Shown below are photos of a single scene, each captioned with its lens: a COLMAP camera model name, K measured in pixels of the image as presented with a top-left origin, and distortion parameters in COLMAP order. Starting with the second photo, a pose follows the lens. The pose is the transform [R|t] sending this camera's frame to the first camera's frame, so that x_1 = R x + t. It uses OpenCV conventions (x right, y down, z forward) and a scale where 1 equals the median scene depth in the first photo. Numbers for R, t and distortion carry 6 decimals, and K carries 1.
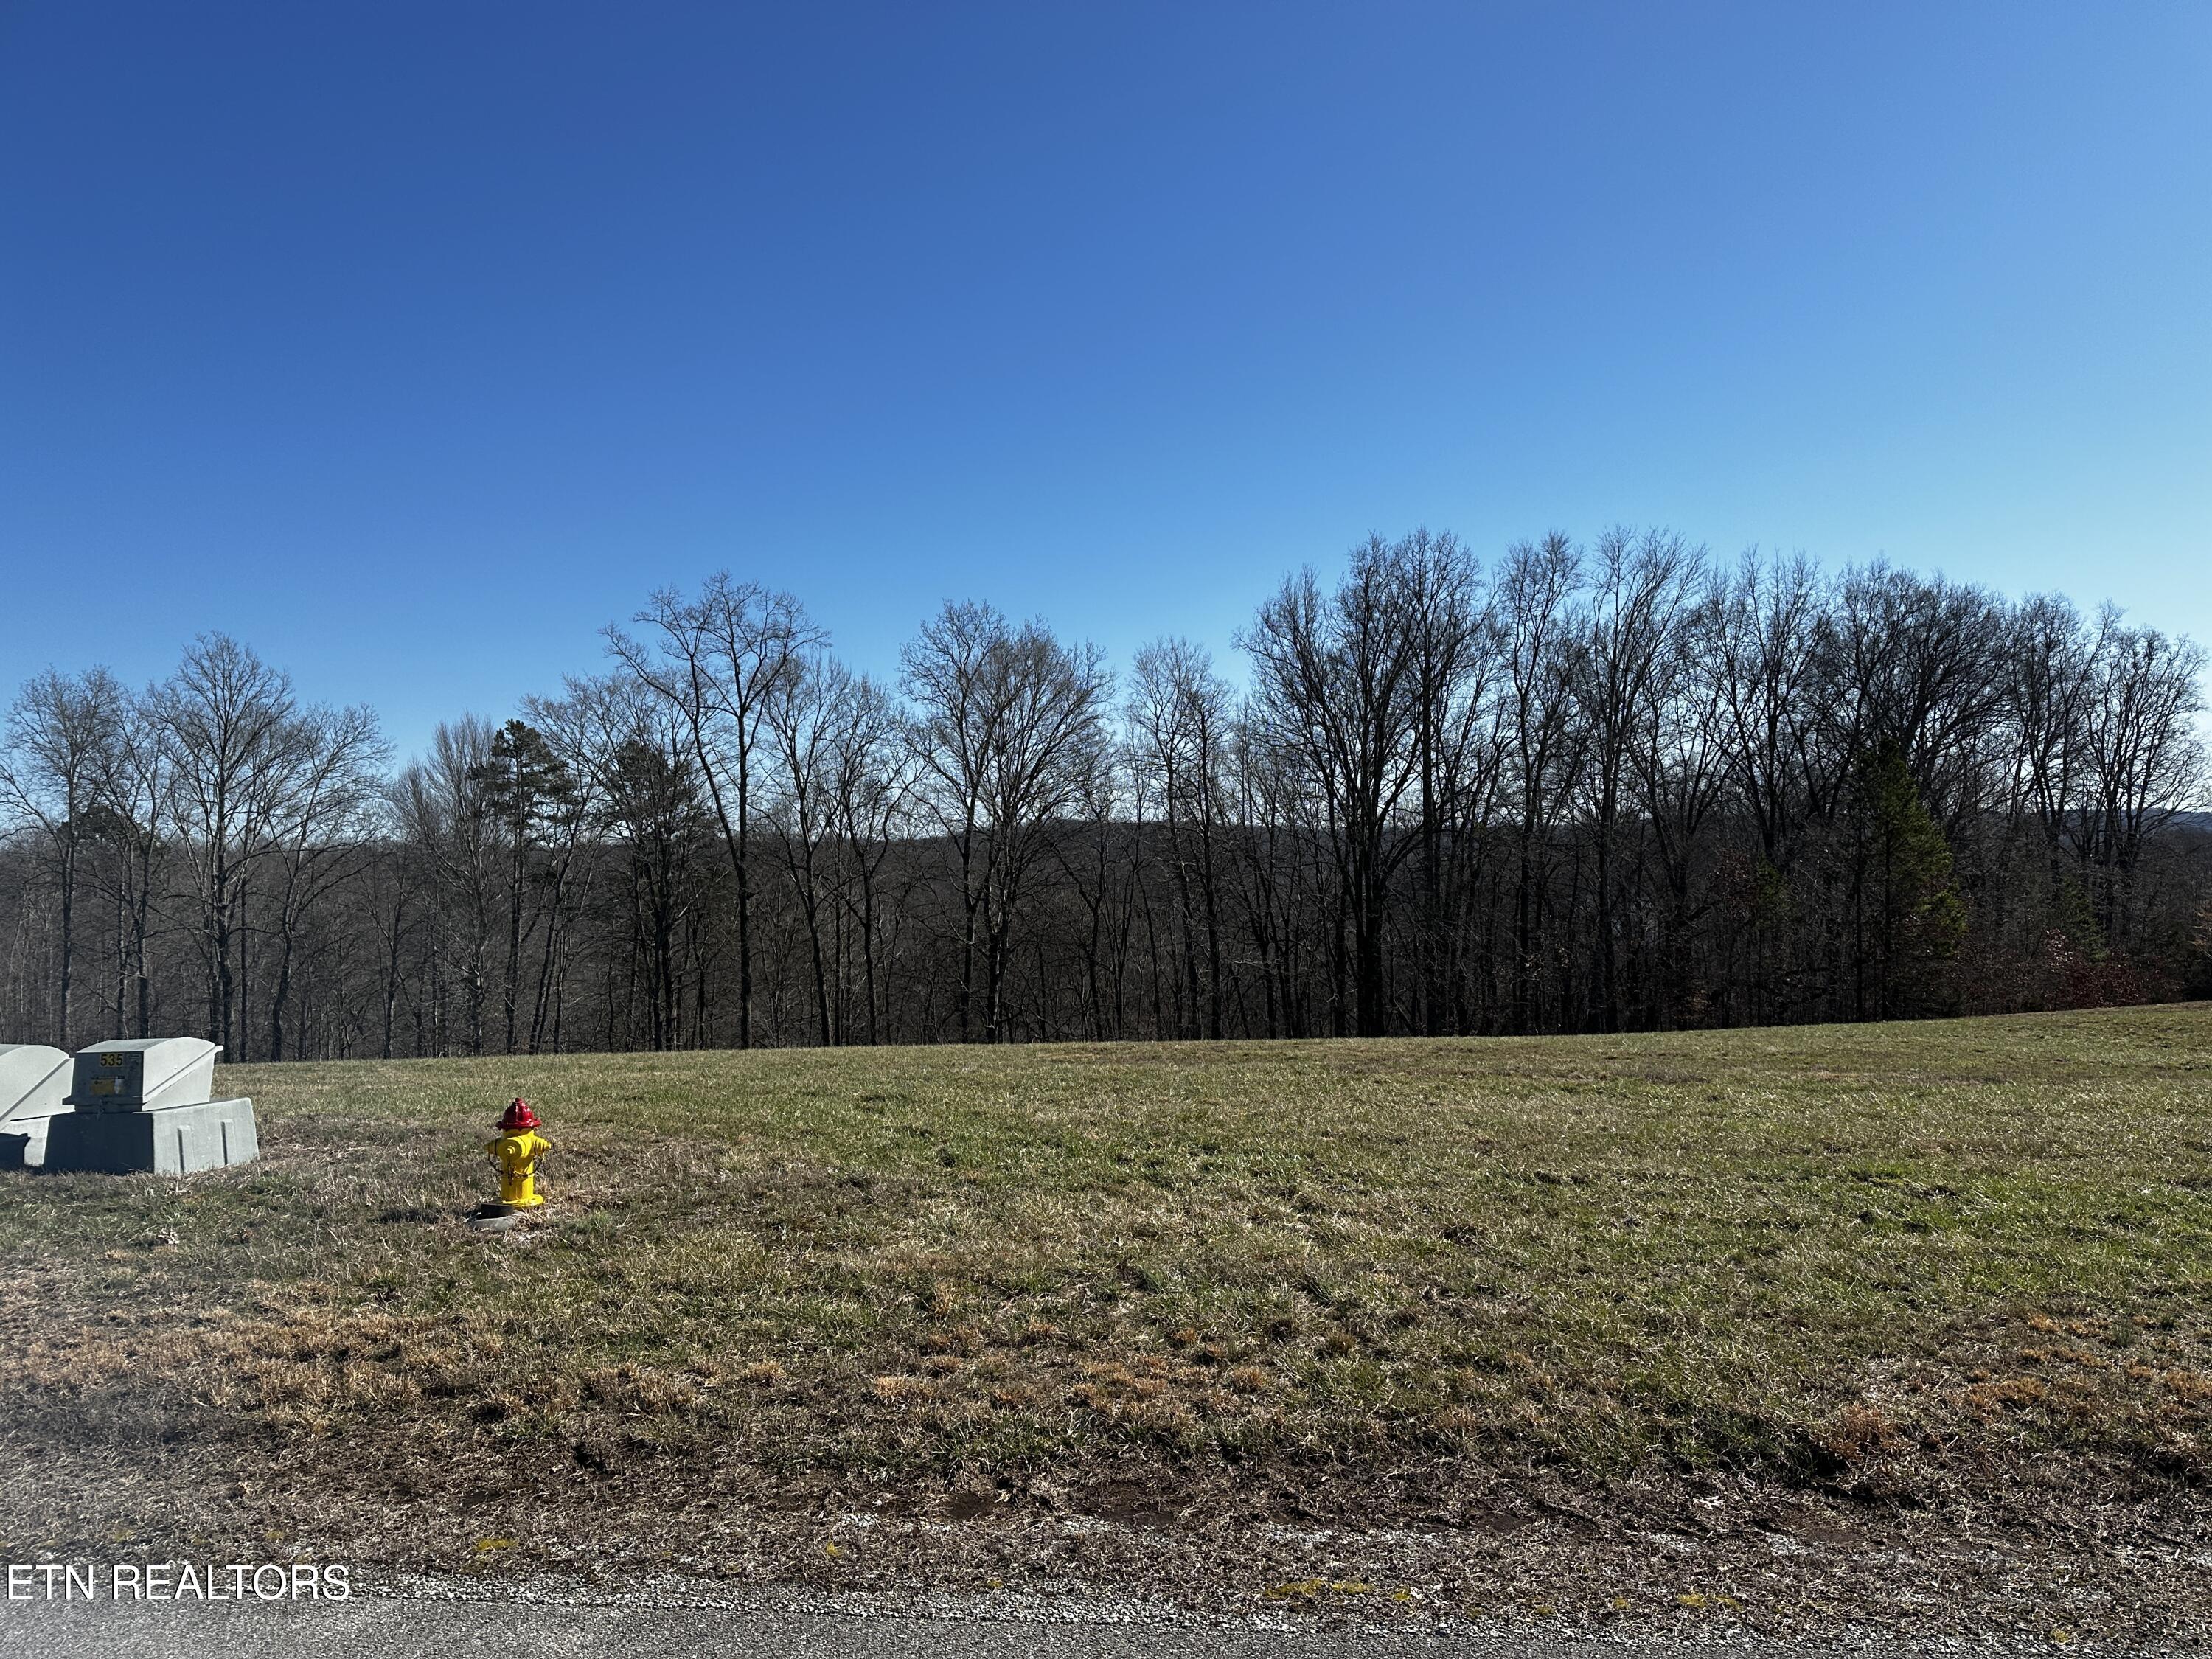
lens RADIAL K [[1578.5, 0, 1096.0], [0, 1578.5, 821.4], [0, 0, 1]] dist [0.058609, -0.057932]
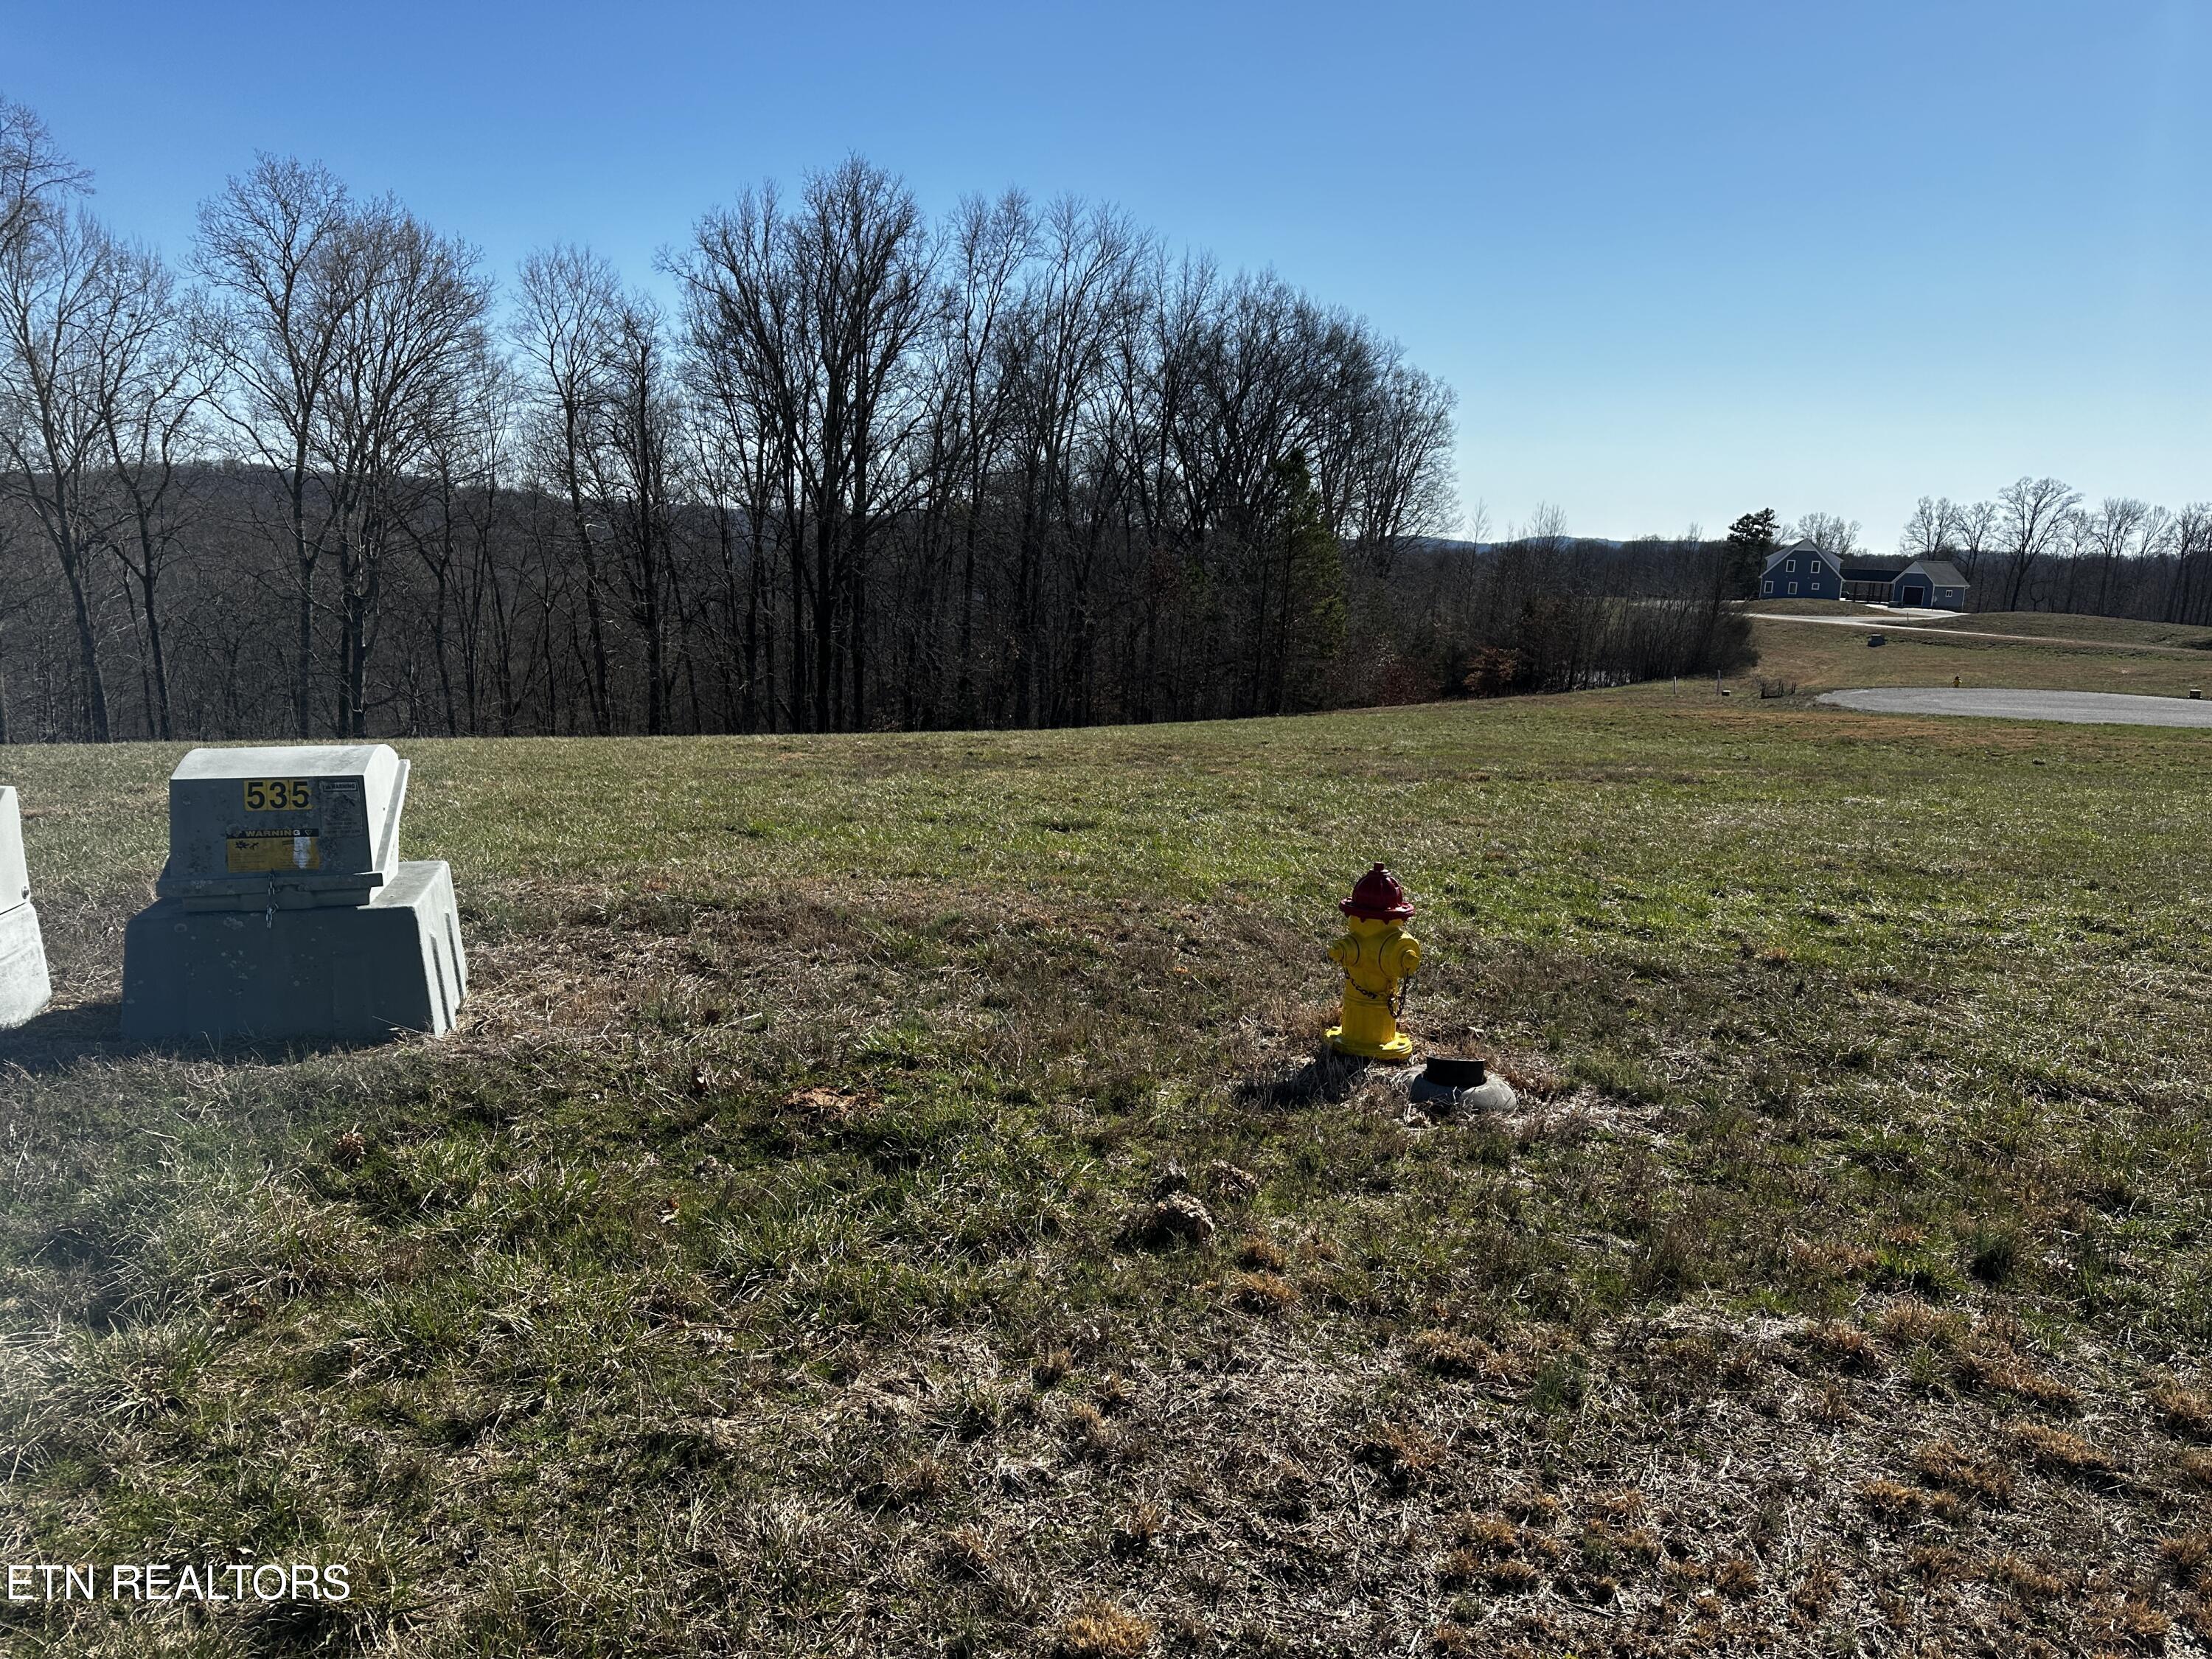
lens RADIAL K [[1562.5, 0, 1091.2], [0, 1562.5, 822.8], [0, 0, 1]] dist [0.223374, -0.333927]
pose [[0.894647, -0.020843, 0.446287, -0.092855], [-0.068042, 0.980903, 0.182210, 0.008436], [-0.441562, -0.193379, 0.876144, 0.073692]]
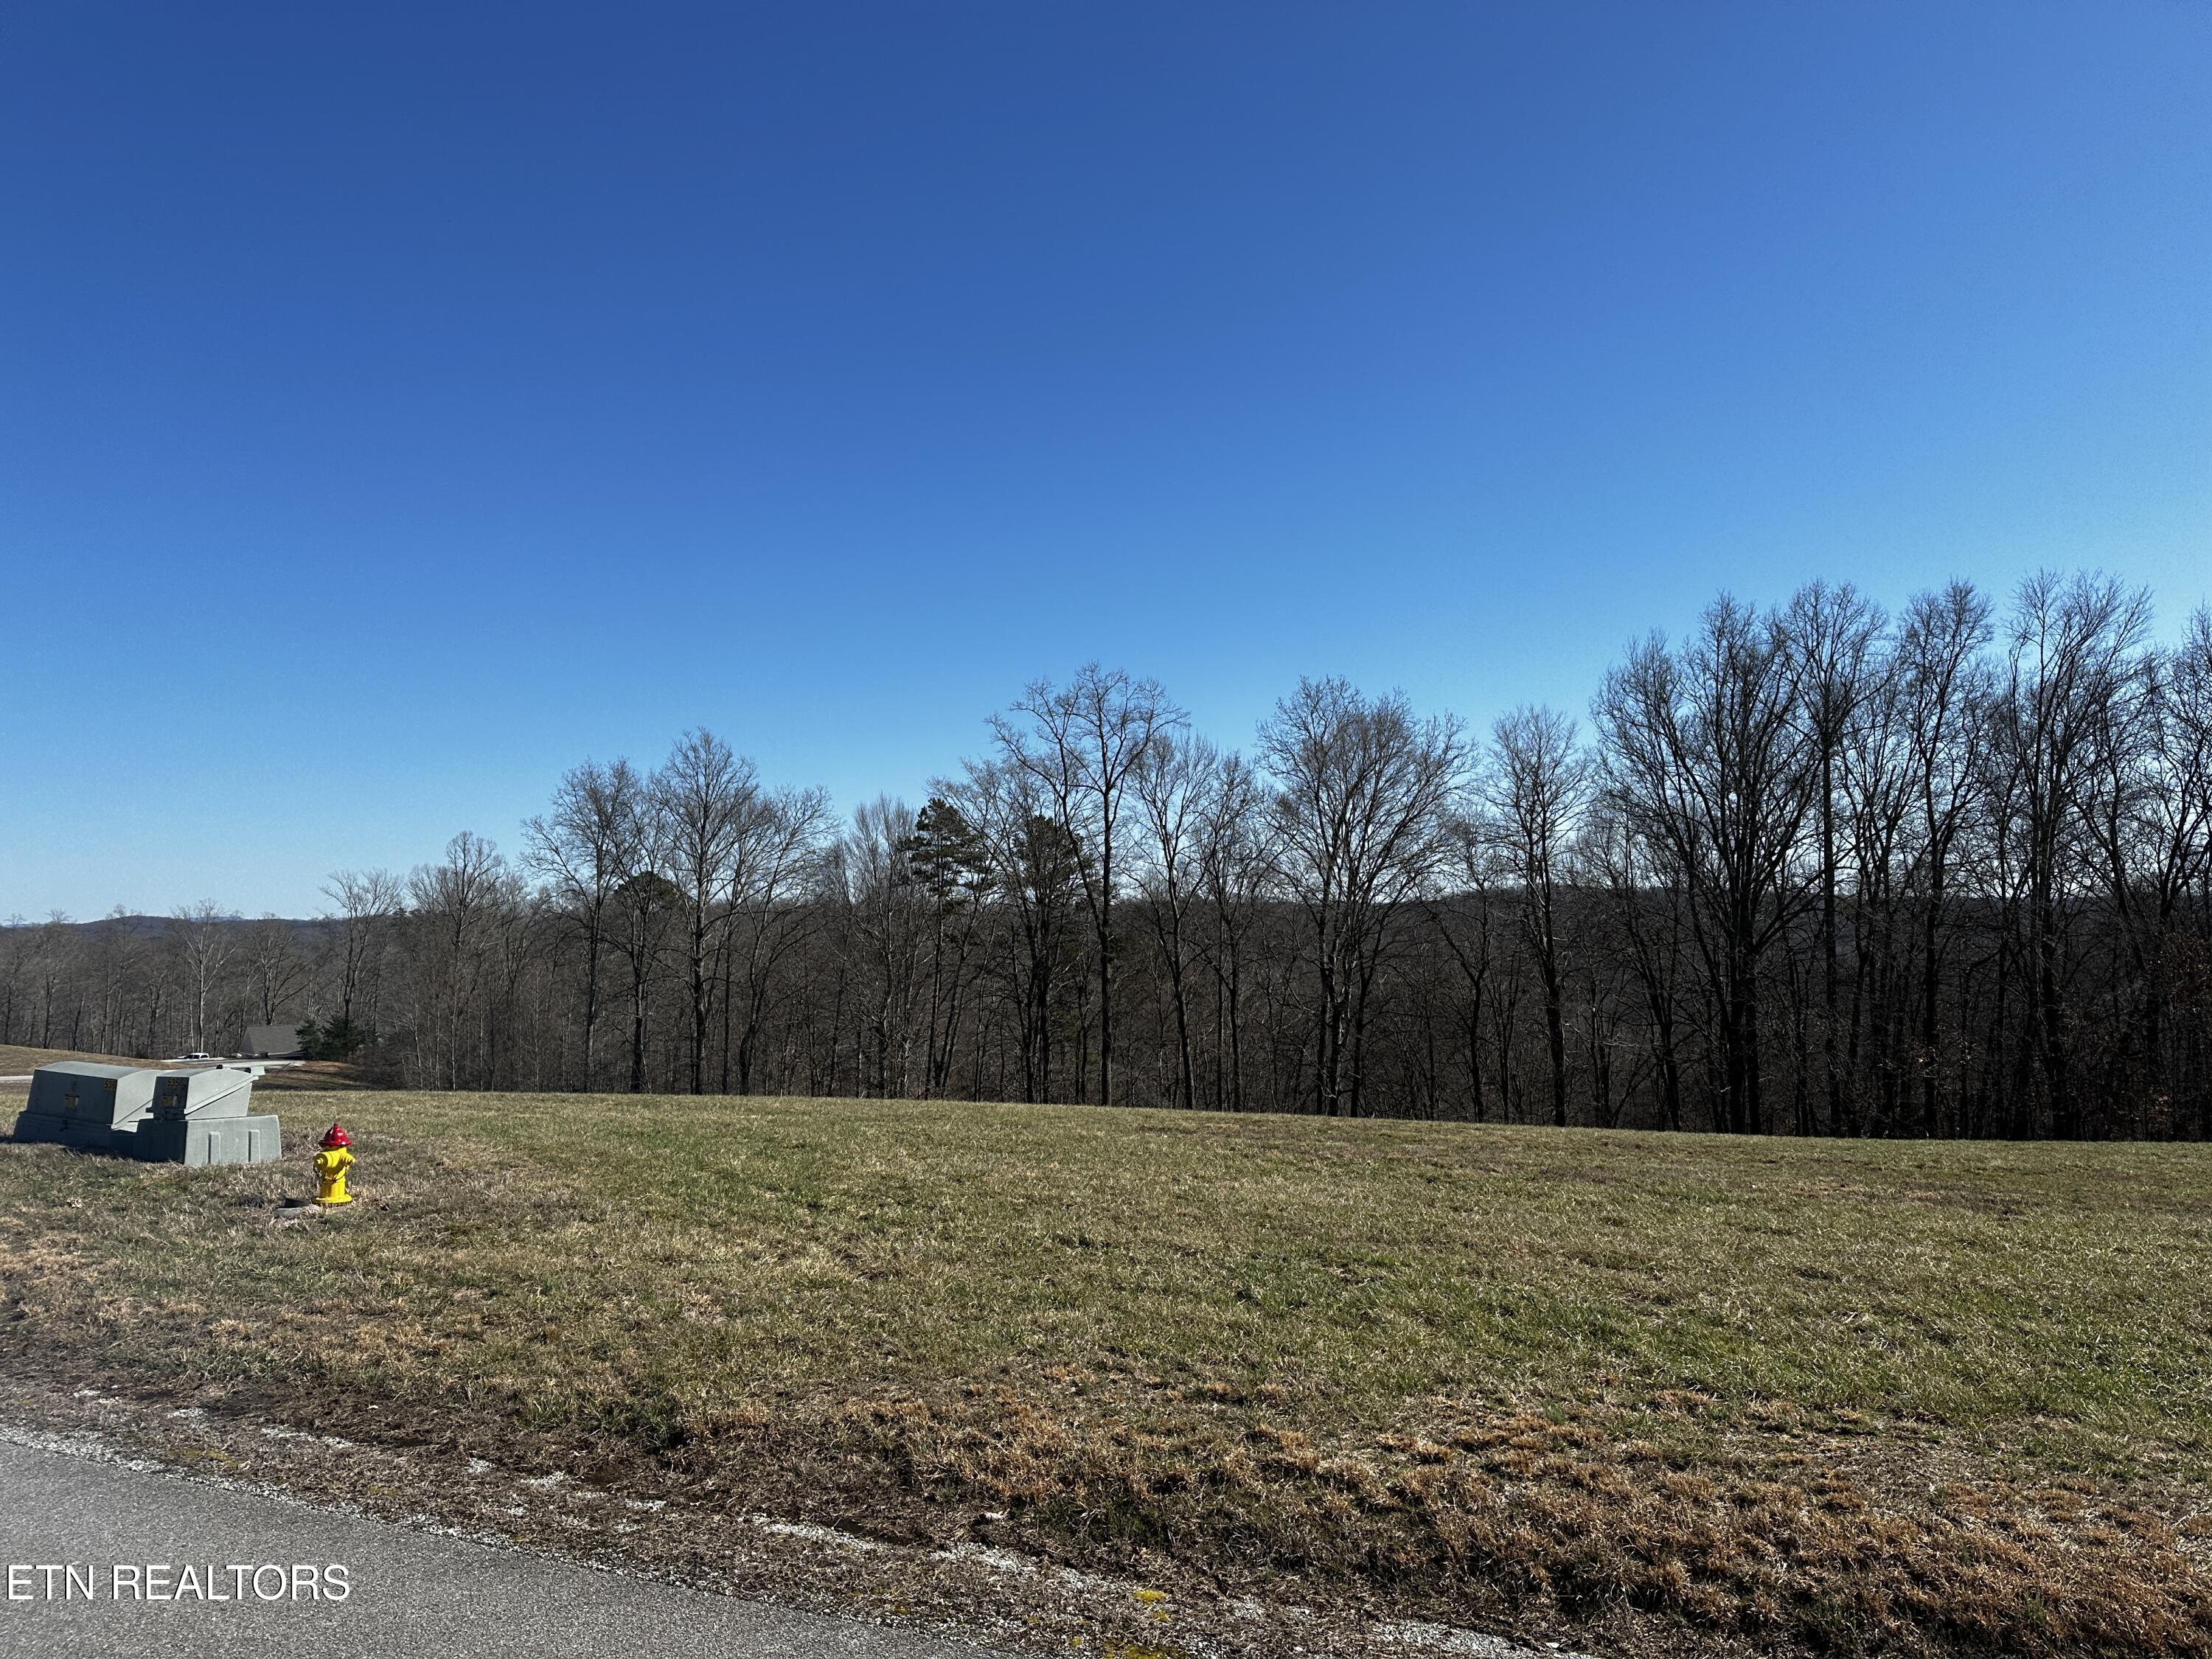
lens RADIAL K [[1578.5, 0, 1096.0], [0, 1578.5, 821.4], [0, 0, 1]] dist [0.058609, -0.057932]
pose [[0.945398, -0.005896, -0.325865, 0.113792], [-0.006710, 0.999272, -0.037546, -0.006612], [0.325850, 0.037683, 0.944670, -0.016943]]
